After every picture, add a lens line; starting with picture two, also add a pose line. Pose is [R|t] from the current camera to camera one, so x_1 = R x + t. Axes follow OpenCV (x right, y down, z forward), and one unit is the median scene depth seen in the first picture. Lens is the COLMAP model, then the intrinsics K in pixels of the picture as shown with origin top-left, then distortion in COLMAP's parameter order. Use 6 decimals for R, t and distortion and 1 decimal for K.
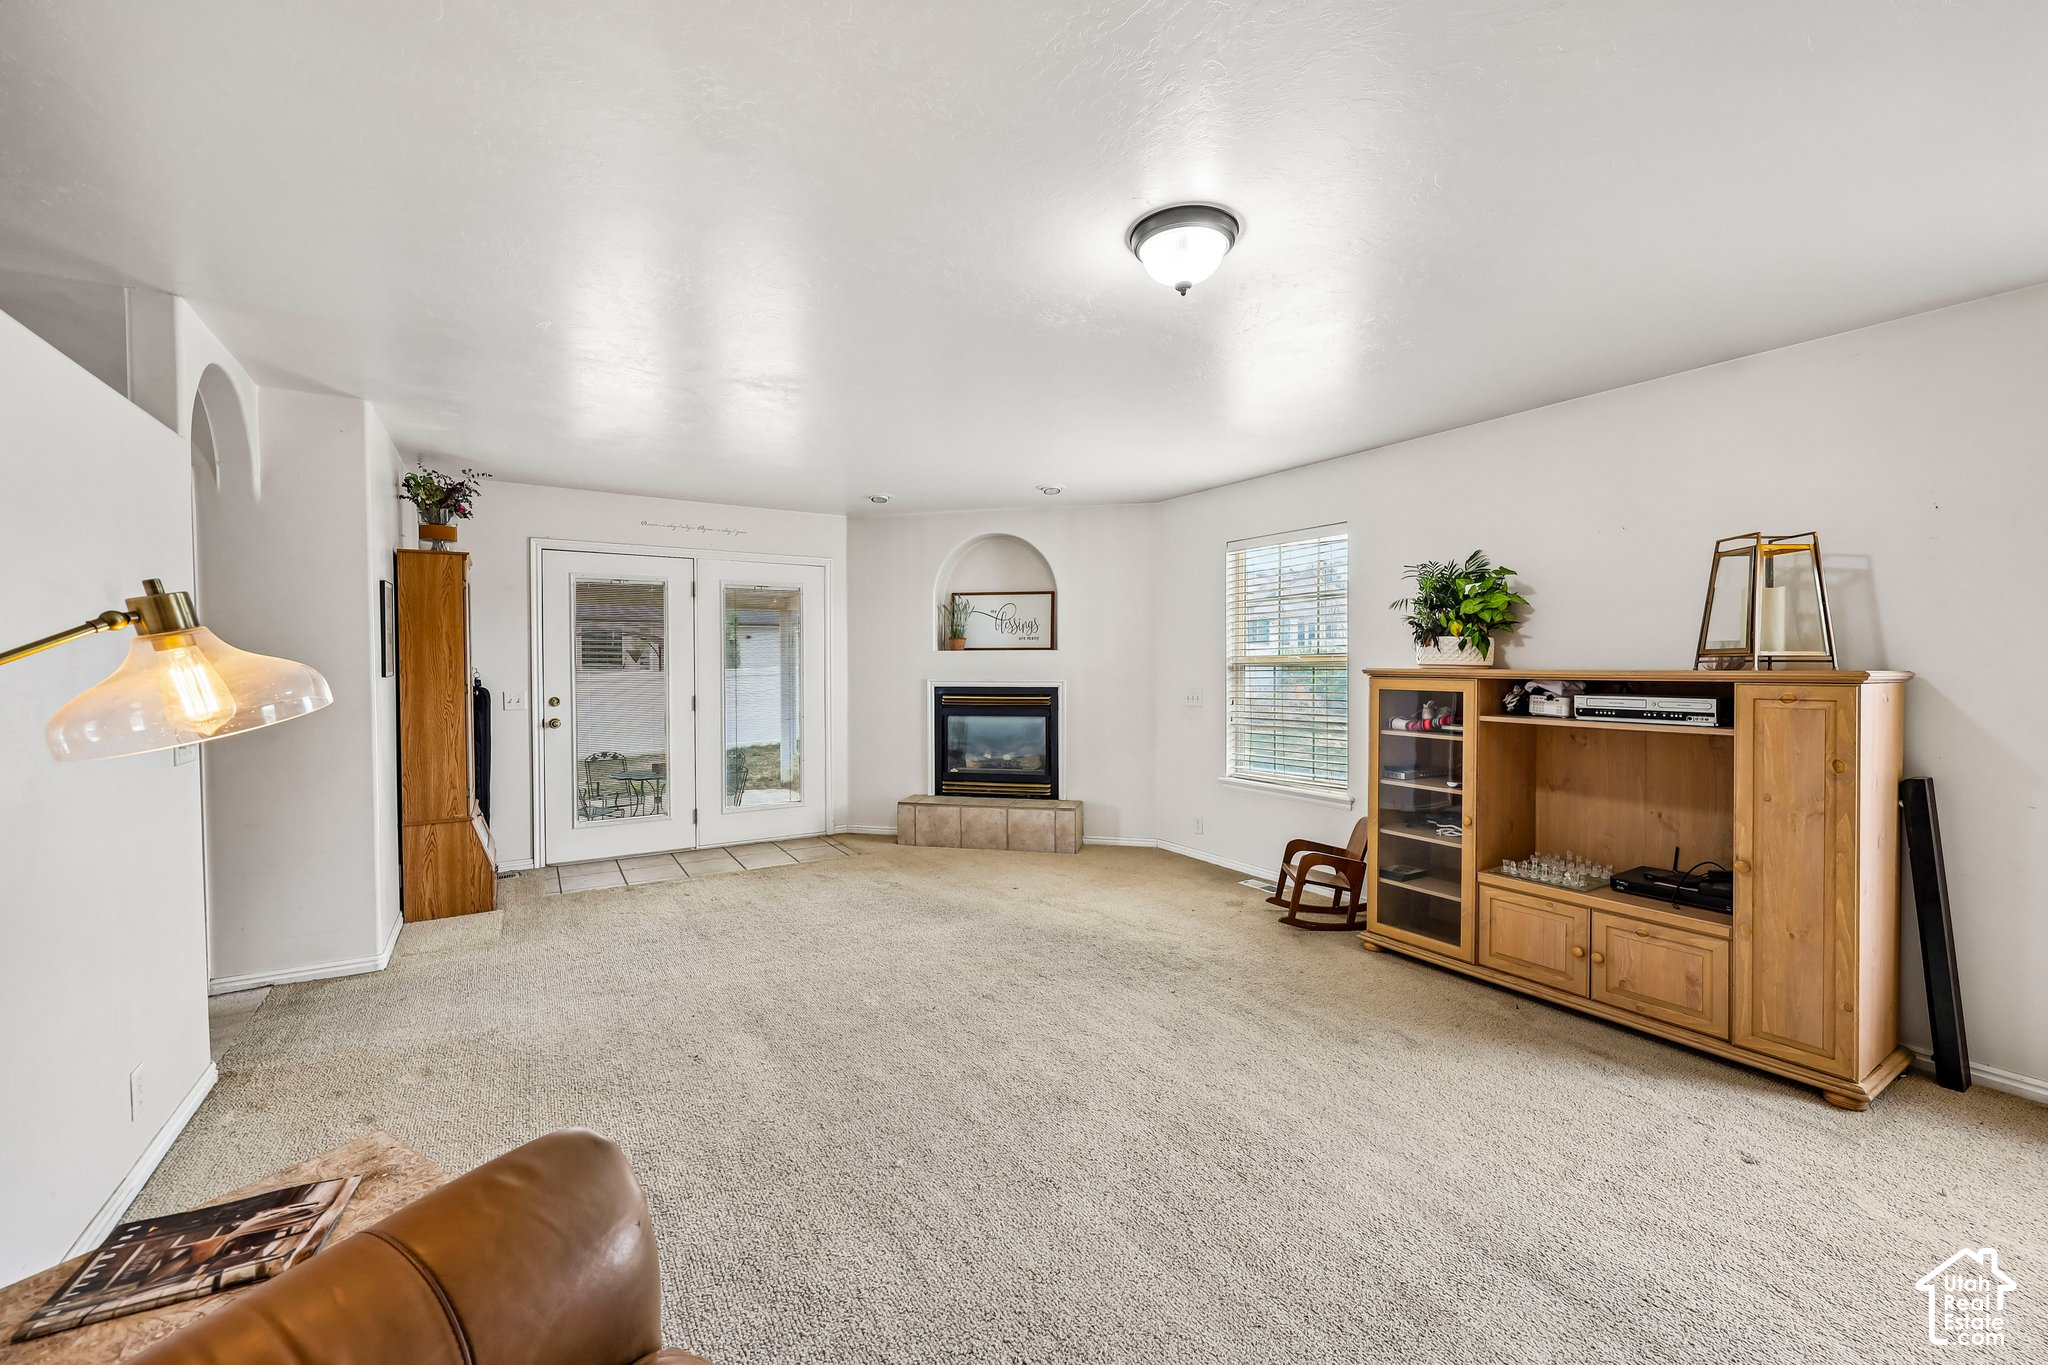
lens RADIAL K [[818.4, 0, 1024.4], [0, 818.4, 676.0], [0, 0, 1]] dist [-0.000002, 0.000197]
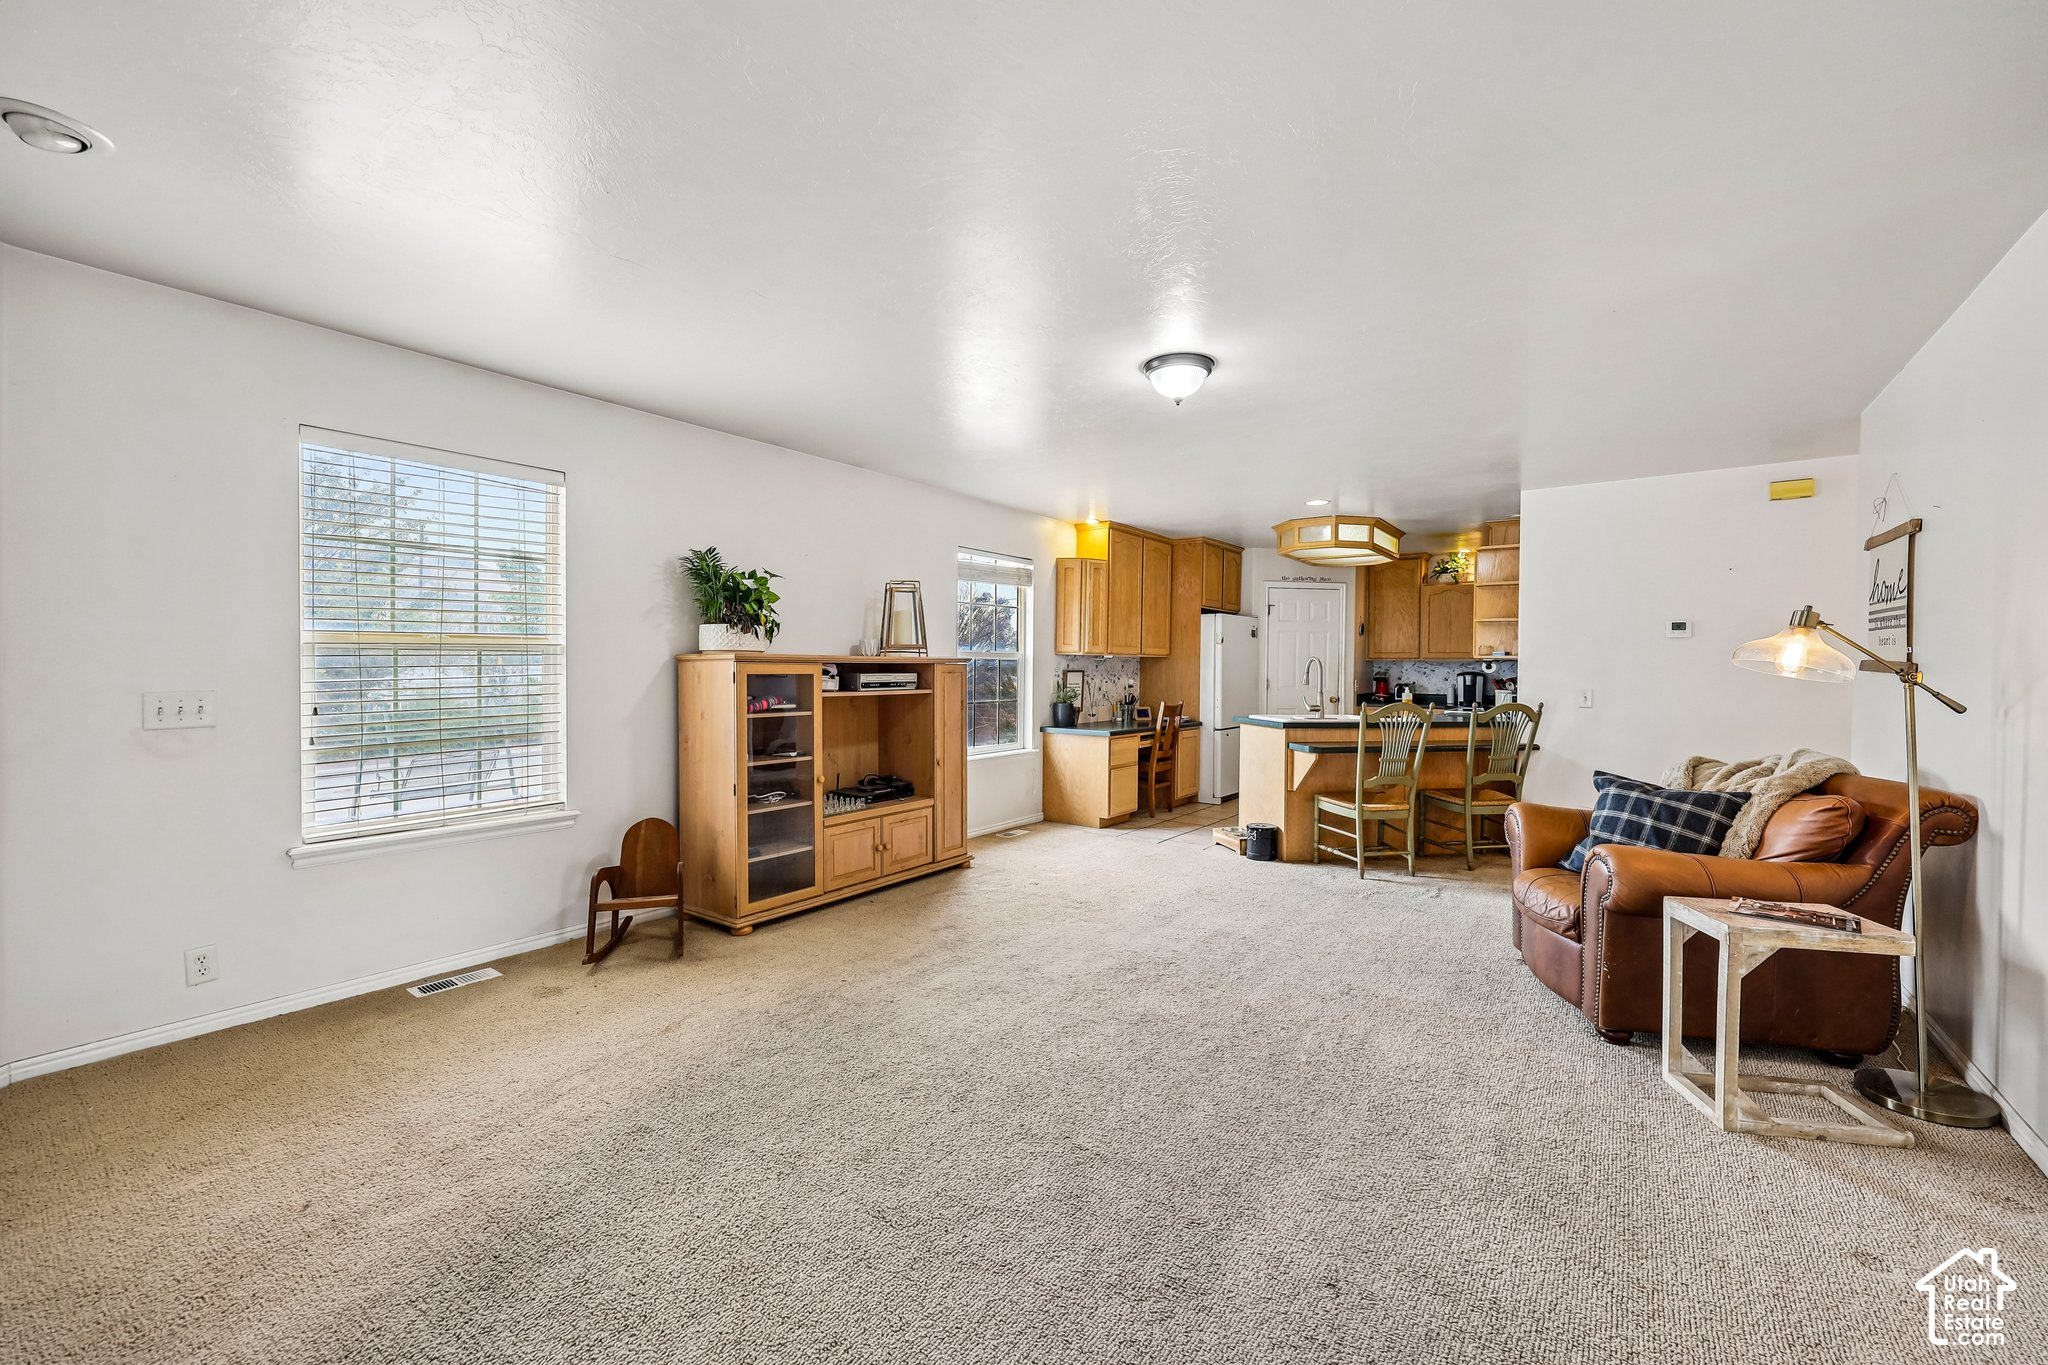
lens RADIAL K [[818.4, 0, 1039.0], [0, 818.4, 676.8], [0, 0, 1]] dist [-0.000002, 0.000197]
pose [[-0.379343, -0.014212, 0.925147, -0.424974], [0.010306, 0.999755, 0.019584, 0.001761], [-0.925199, 0.016964, -0.379104, 0.691301]]
